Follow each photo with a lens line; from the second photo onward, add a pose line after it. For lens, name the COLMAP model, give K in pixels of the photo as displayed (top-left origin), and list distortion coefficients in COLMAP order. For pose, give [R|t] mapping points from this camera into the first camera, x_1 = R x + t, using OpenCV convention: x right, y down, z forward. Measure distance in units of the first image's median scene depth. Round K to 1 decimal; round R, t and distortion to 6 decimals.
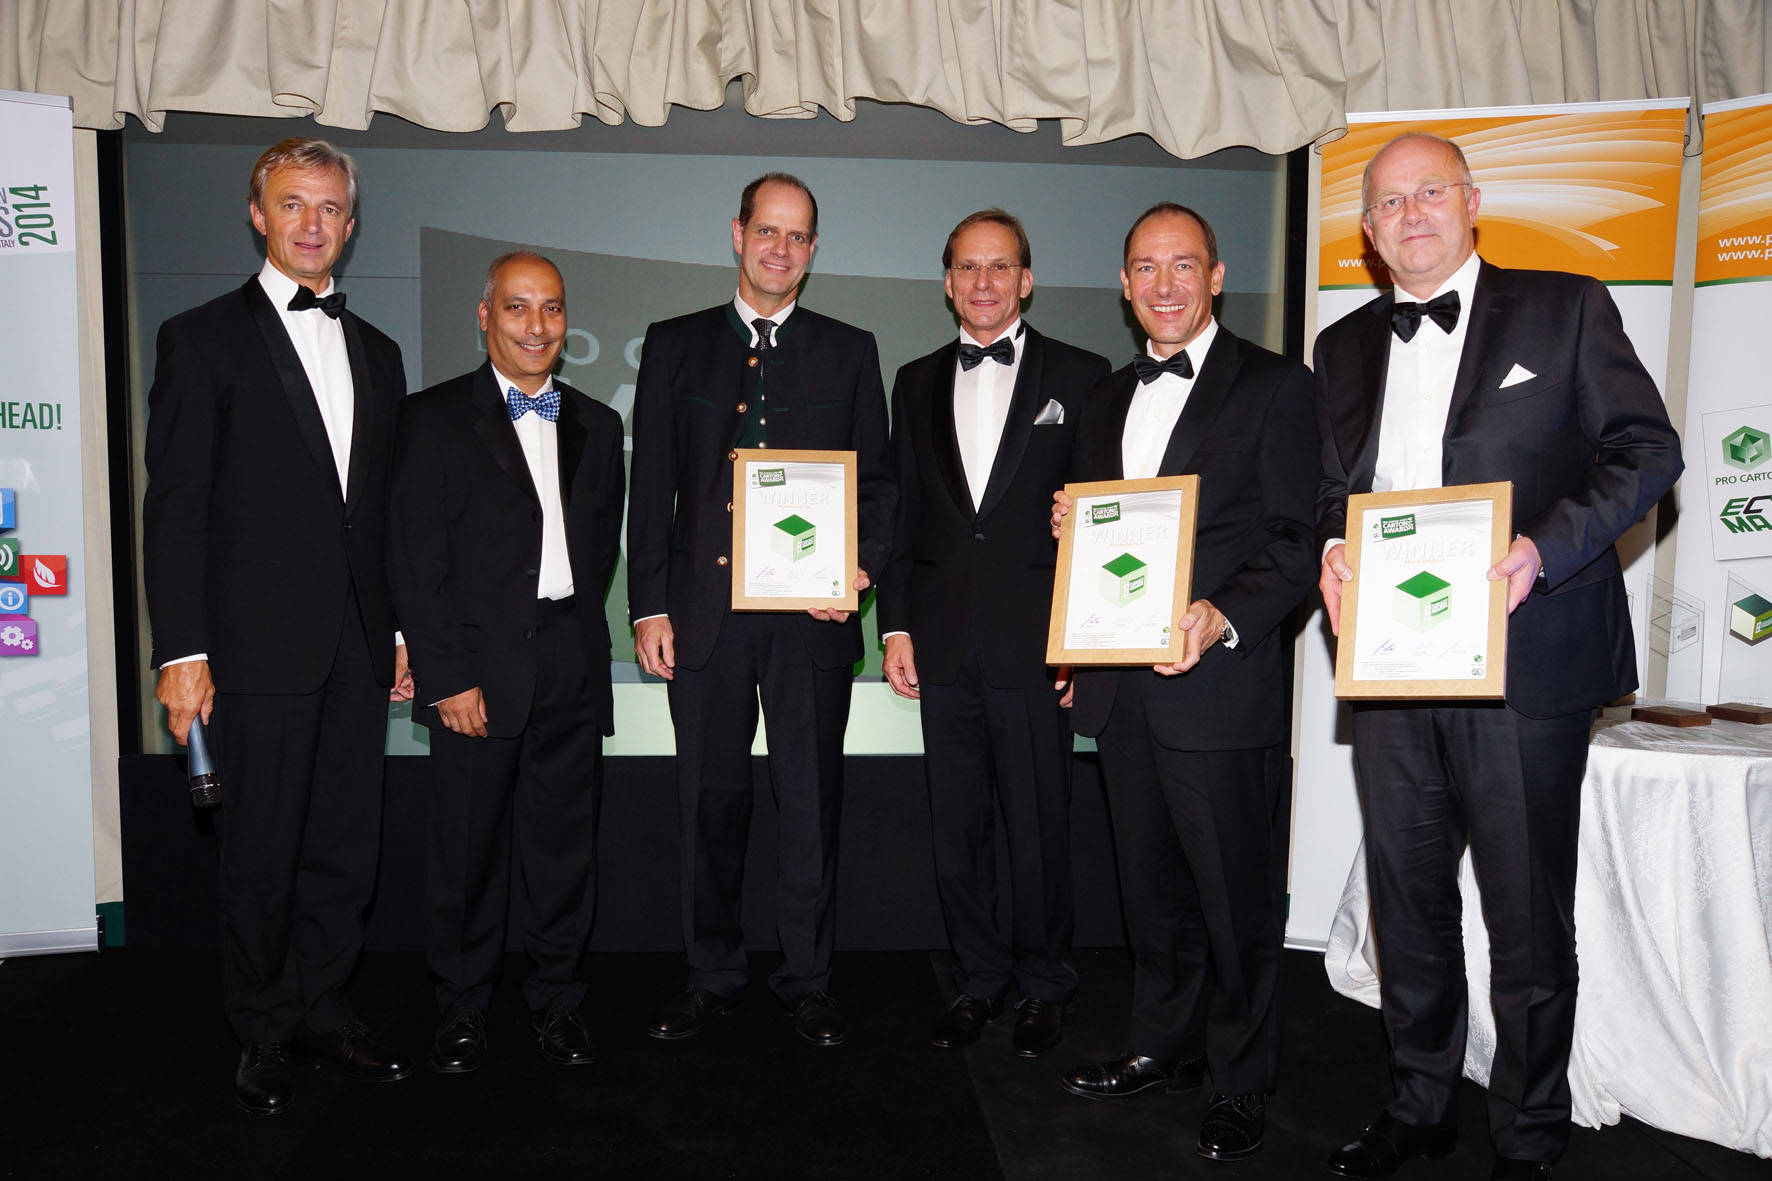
lens RADIAL K [[1466.1, 0, 886.0], [0, 1466.1, 590.5], [0, 0, 1]] dist [-0.105747, 0.159938]
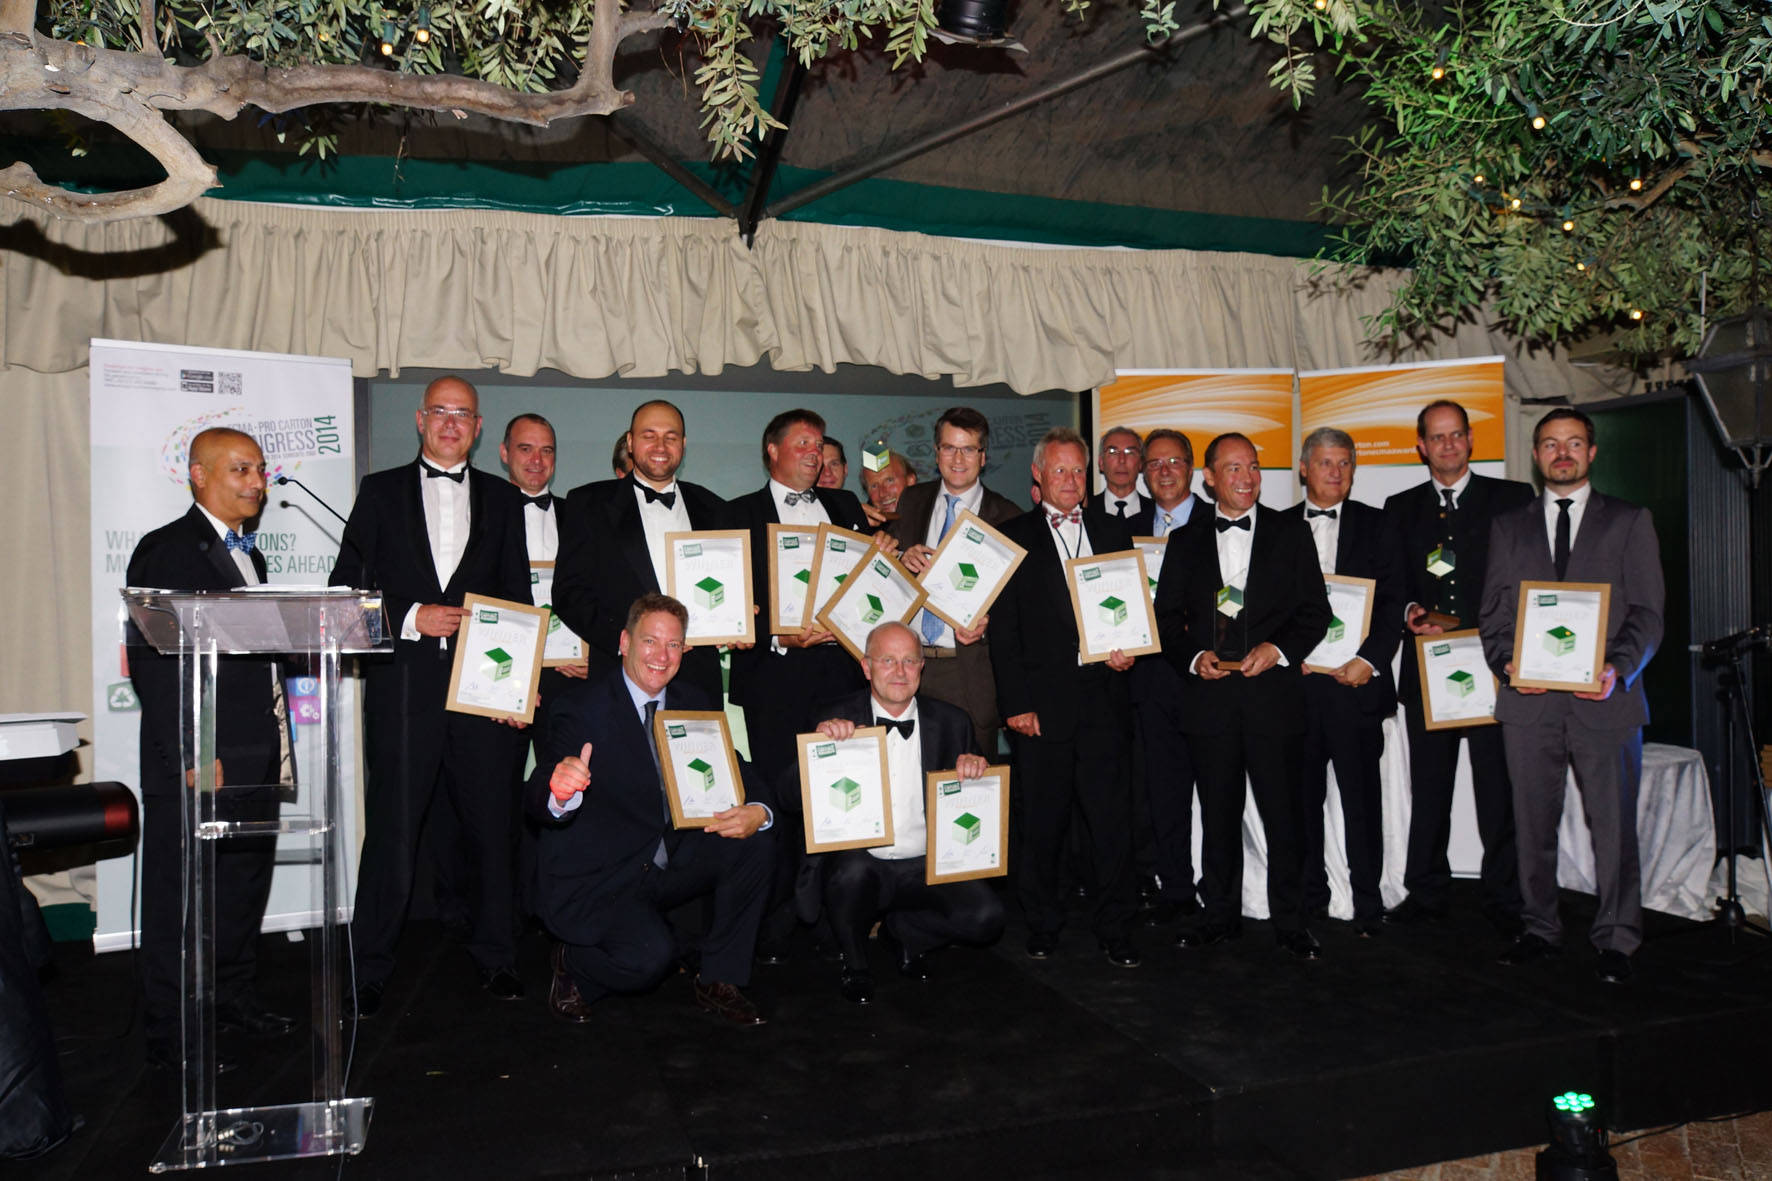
lens RADIAL K [[1466.1, 0, 886.0], [0, 1466.1, 590.5], [0, 0, 1]] dist [-0.105747, 0.159938]
pose [[0.970296, -0.026594, 0.240454, -0.369396], [0.042257, 0.997290, -0.060220, 0.023098], [-0.238200, 0.068593, 0.968791, -0.598877]]
